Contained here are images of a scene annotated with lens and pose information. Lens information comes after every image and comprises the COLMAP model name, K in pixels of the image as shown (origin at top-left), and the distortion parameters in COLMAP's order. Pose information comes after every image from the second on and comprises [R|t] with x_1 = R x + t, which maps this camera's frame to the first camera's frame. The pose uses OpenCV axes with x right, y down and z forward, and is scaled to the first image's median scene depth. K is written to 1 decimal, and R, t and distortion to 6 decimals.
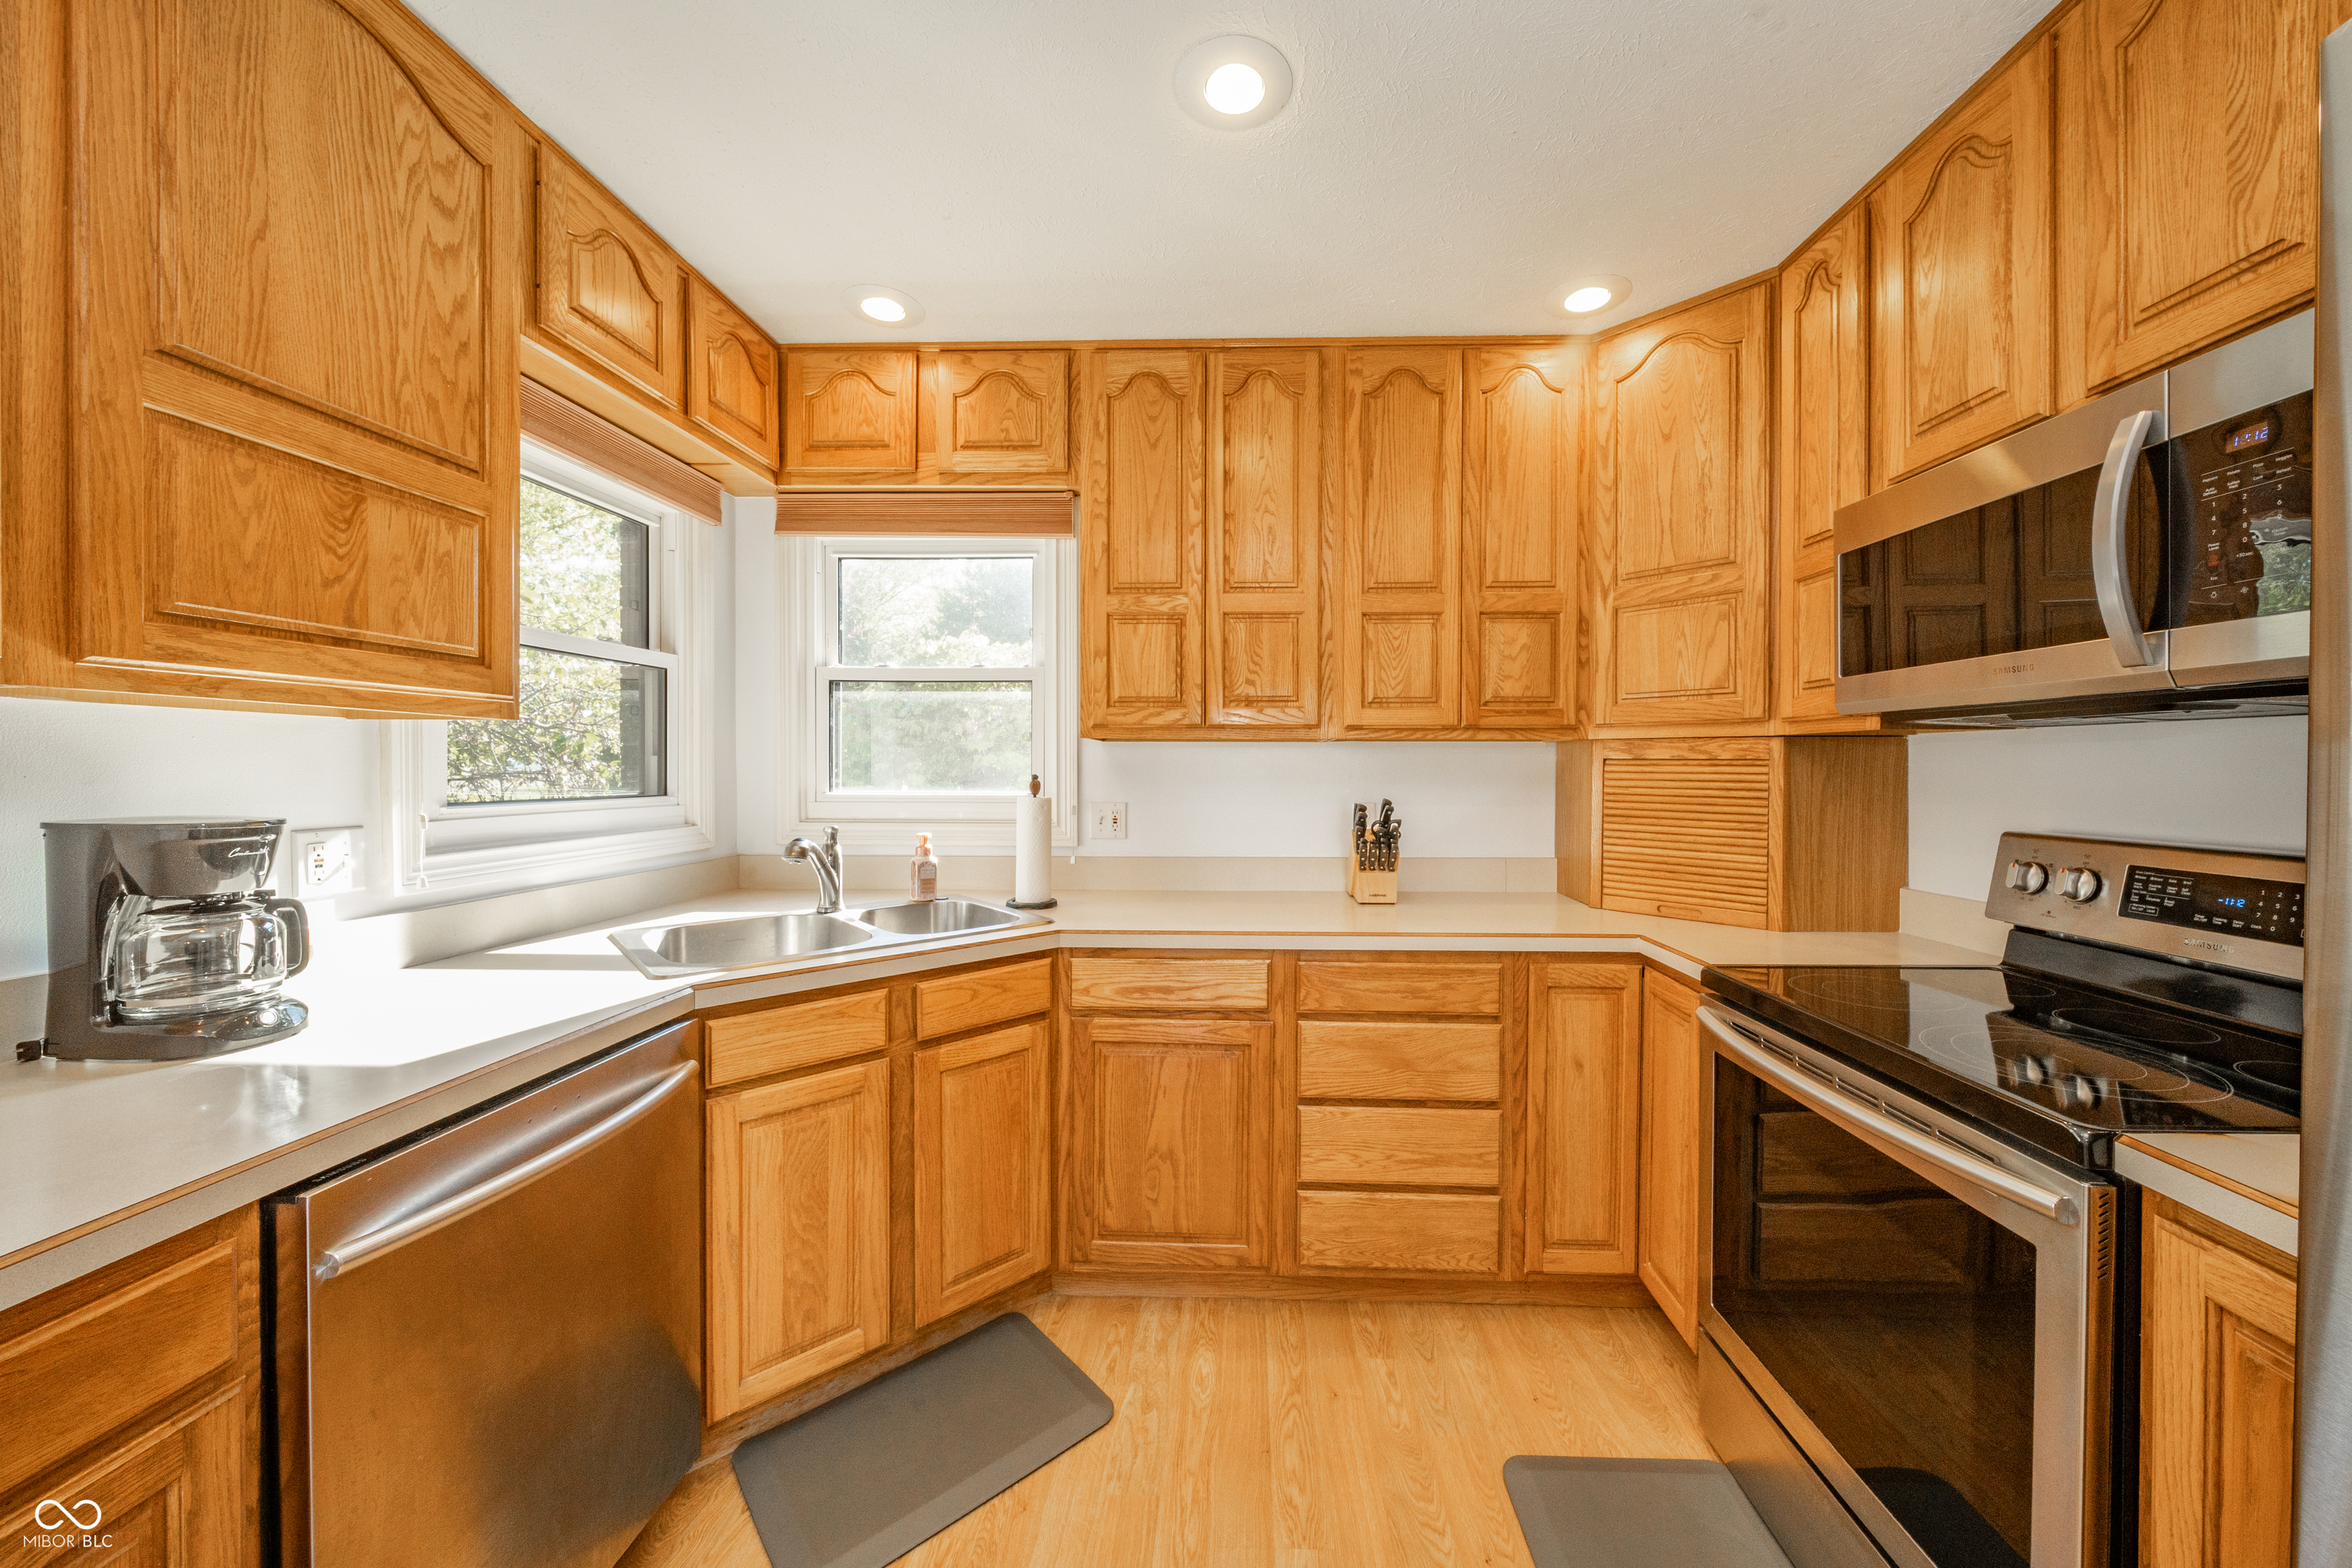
lens RADIAL K [[848.7, 0, 1176.9], [0, 848.7, 773.0], [0, 0, 1]] dist [-0.000682, -0.000750]
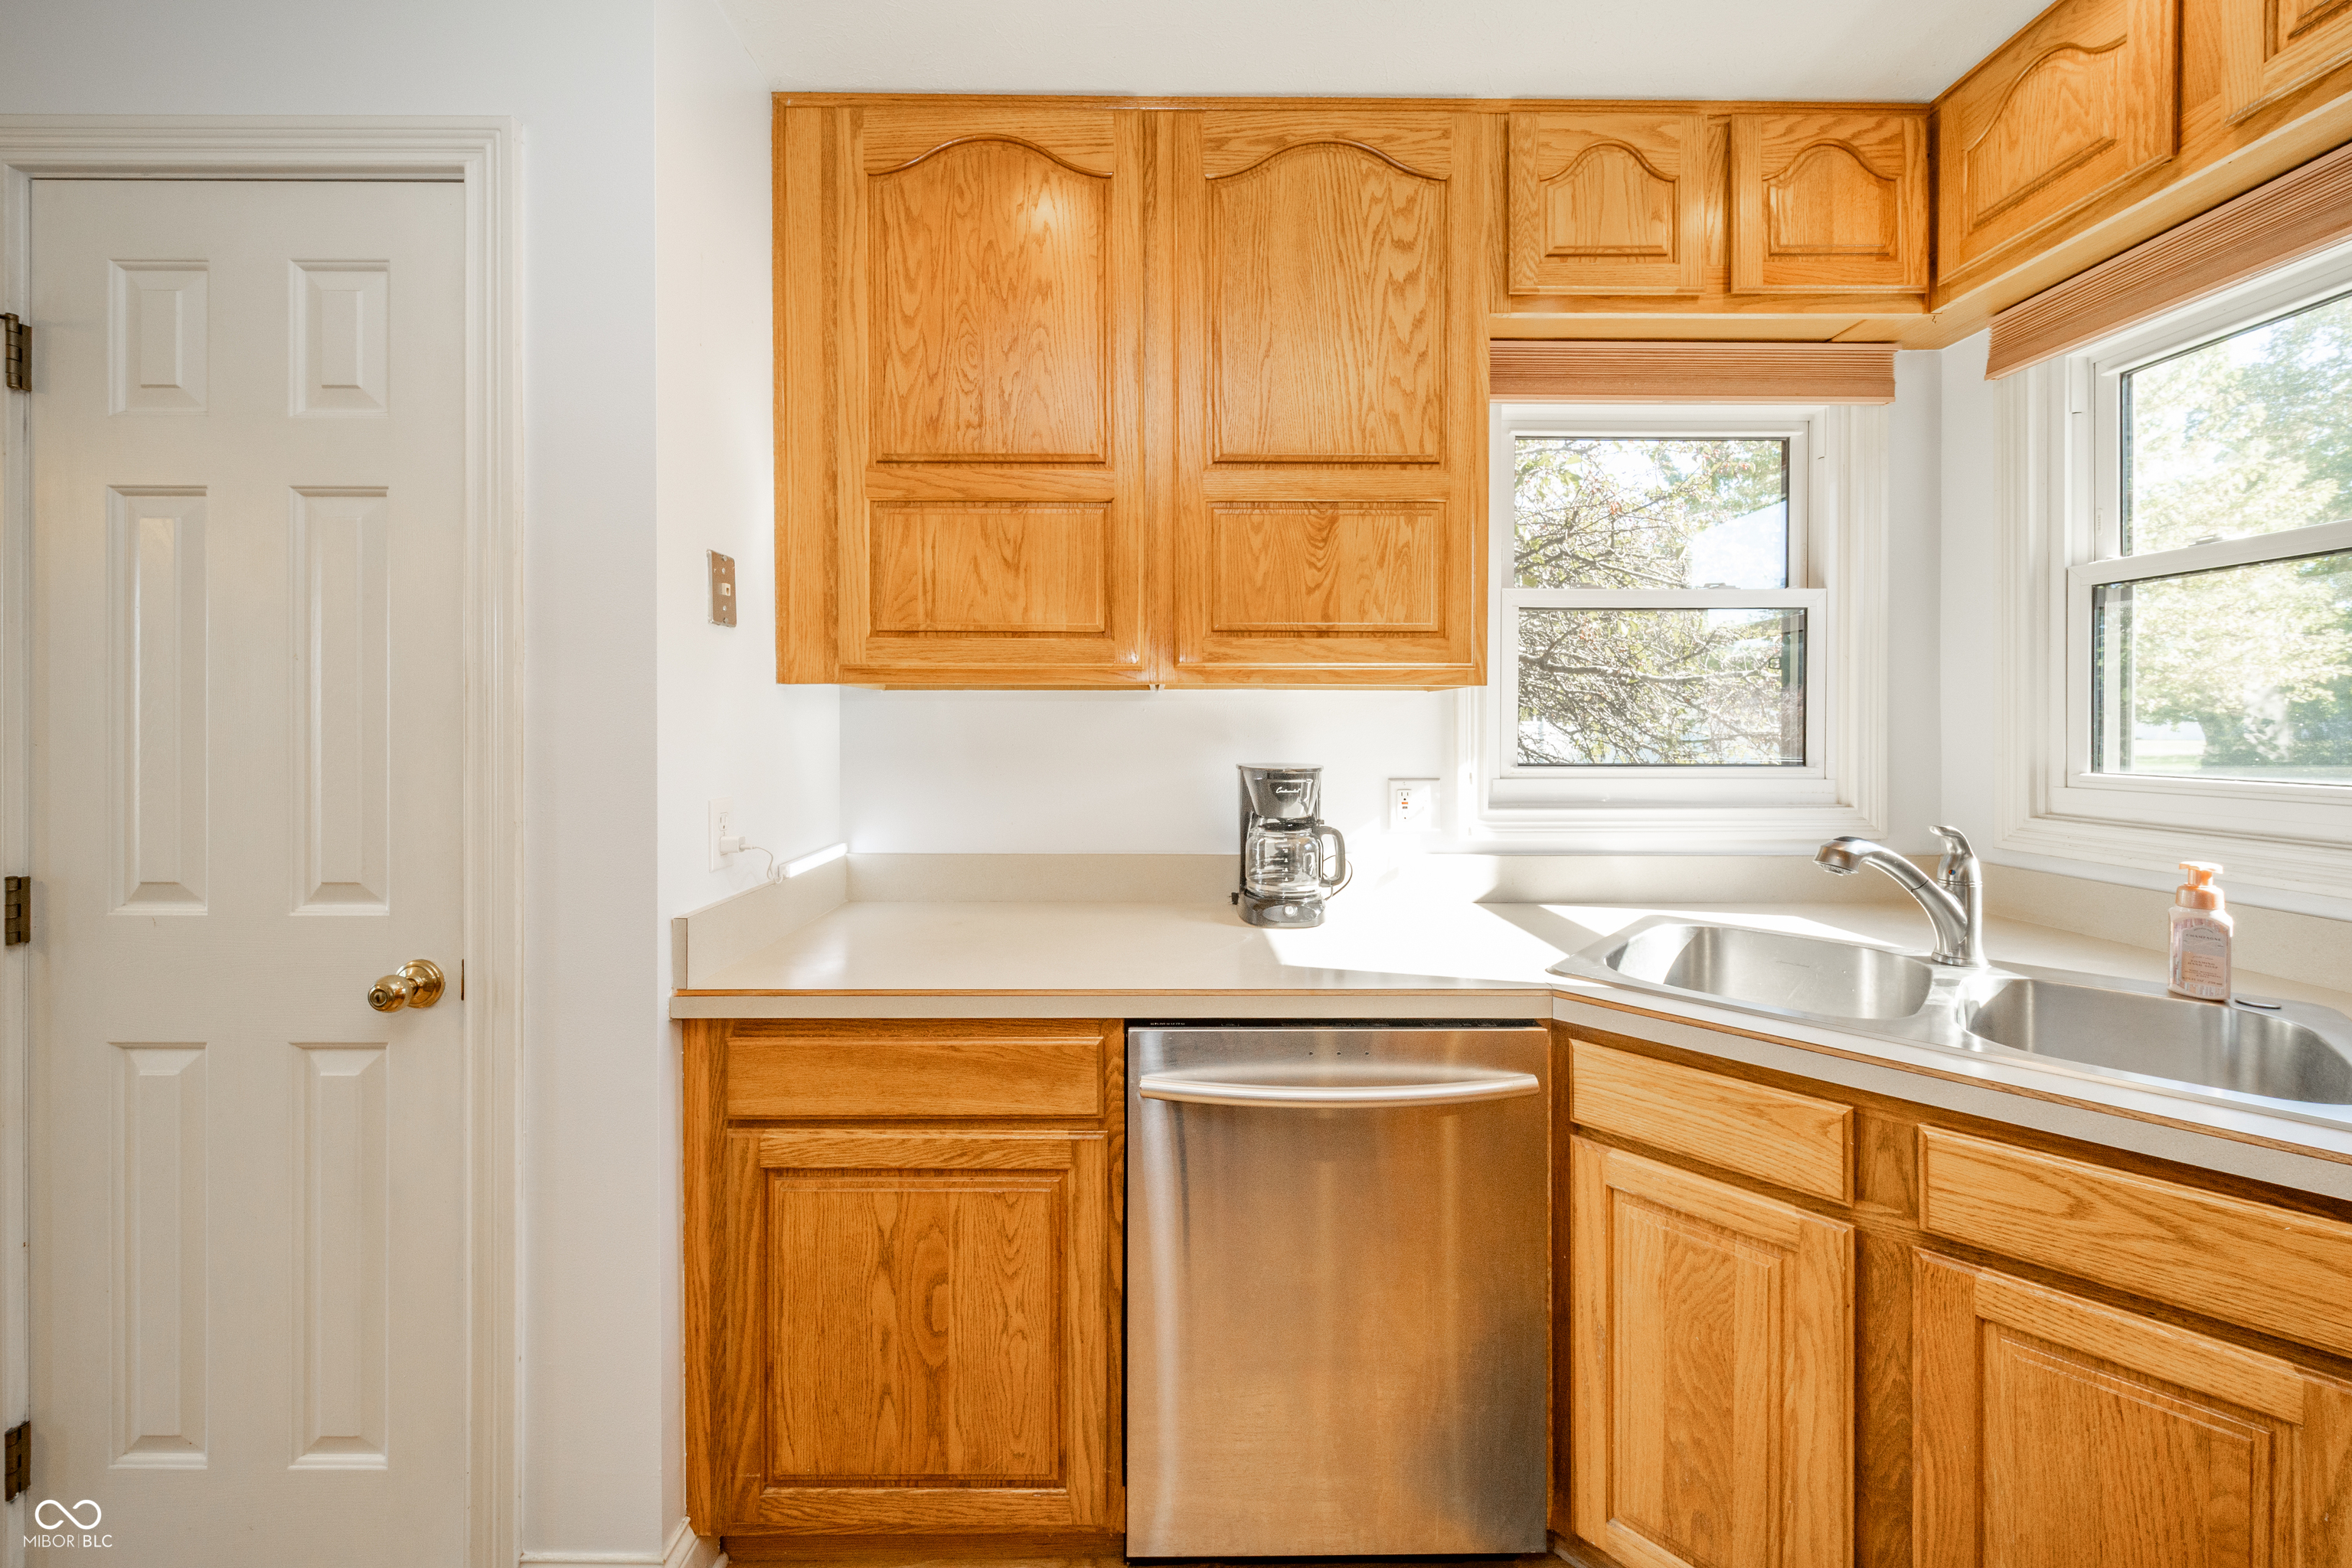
lens RADIAL K [[848.7, 0, 1191.1], [0, 848.7, 732.5], [0, 0, 1]] dist [-0.000682, -0.000750]
pose [[0.081042, 0.001927, -0.996709, 0.238959], [-0.007416, 0.999972, 0.001330, -0.003323], [0.996683, 0.007284, 0.081054, 0.569495]]
